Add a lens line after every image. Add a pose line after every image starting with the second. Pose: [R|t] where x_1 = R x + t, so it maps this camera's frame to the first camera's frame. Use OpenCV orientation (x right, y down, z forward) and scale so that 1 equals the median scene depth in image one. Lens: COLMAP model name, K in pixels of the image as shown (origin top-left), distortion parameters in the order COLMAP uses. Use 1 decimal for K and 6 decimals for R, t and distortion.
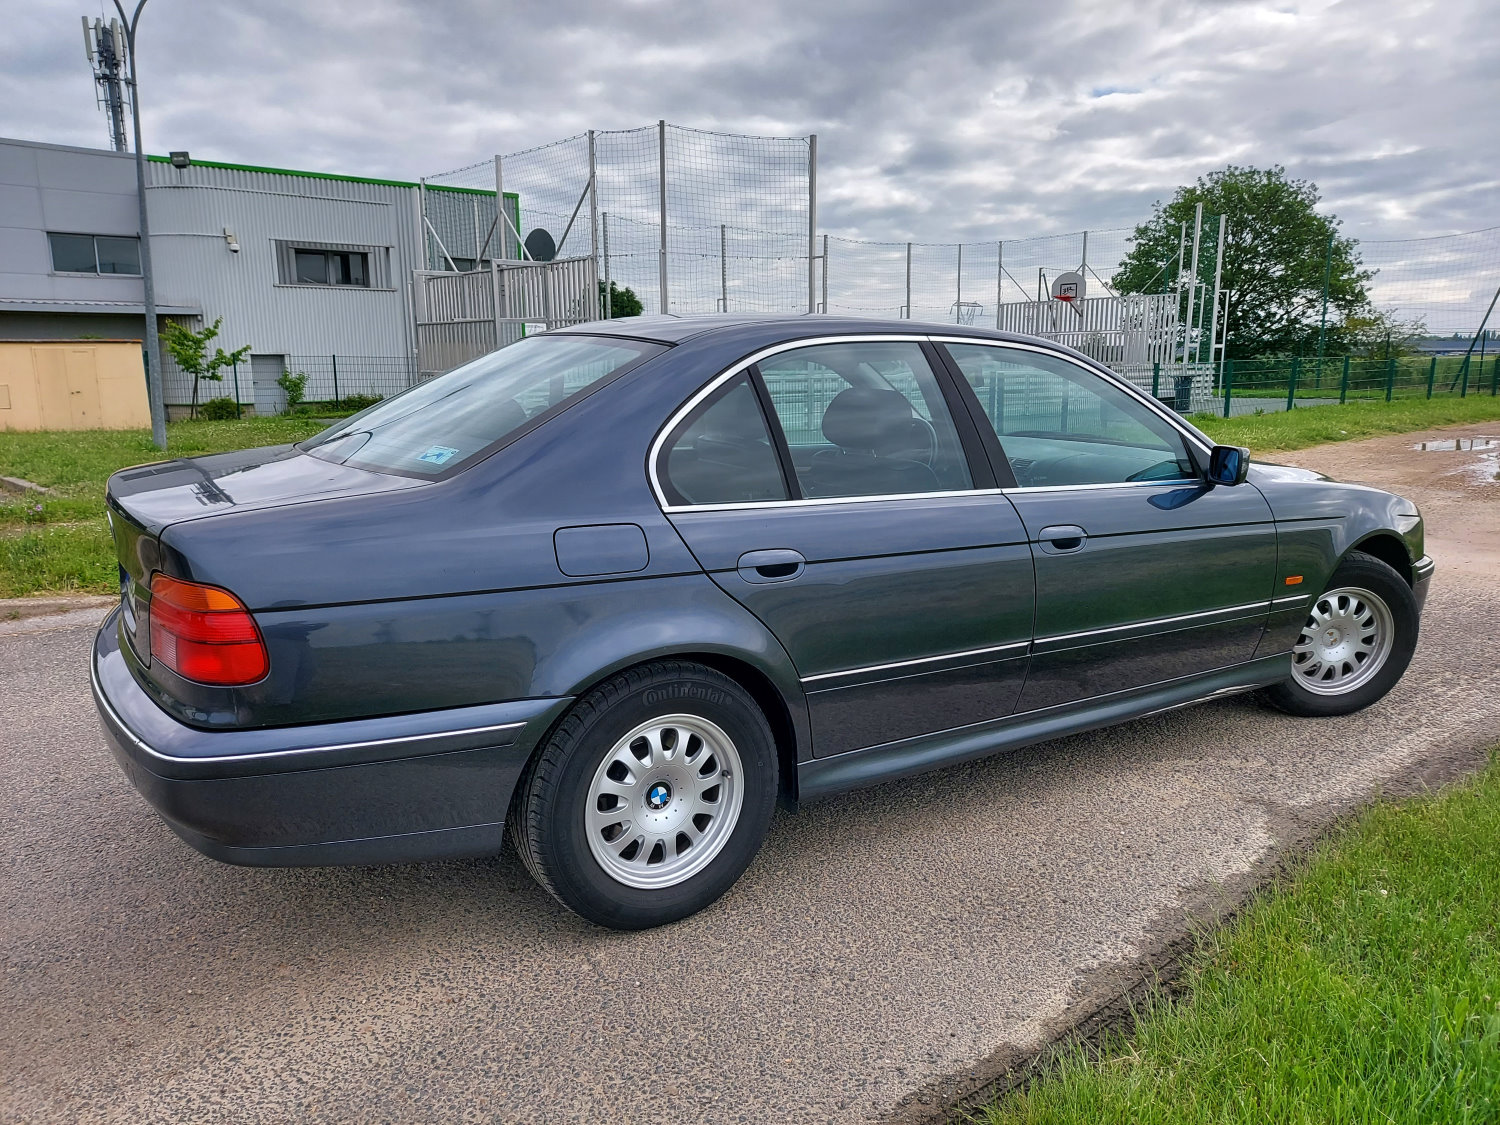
lens RADIAL K [[1091.7, 0, 744.4], [0, 1091.7, 568.9], [0, 0, 1]] dist [0.039337, -0.013394]
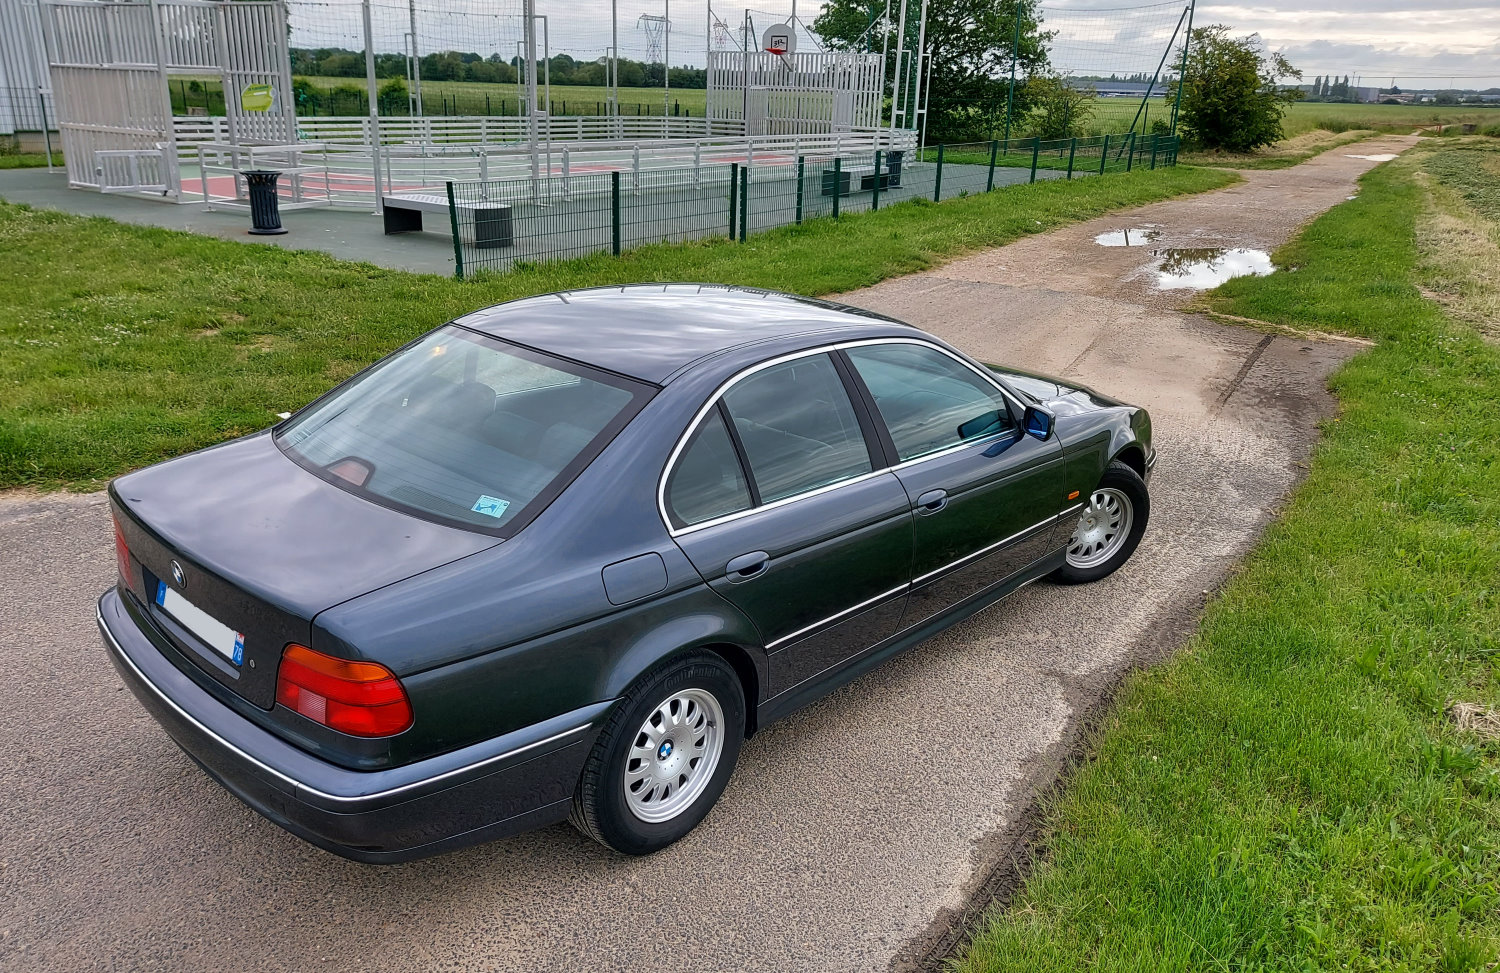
lens RADIAL K [[1134.1, 0, 748.5], [0, 1134.1, 482.8], [0, 0, 1]] dist [0.043300, -0.005849]
pose [[0.964219, -0.050175, 0.260316, -0.262232], [0.012916, 0.989651, 0.142911, -0.241452], [-0.264792, -0.134436, 0.954889, -0.210763]]
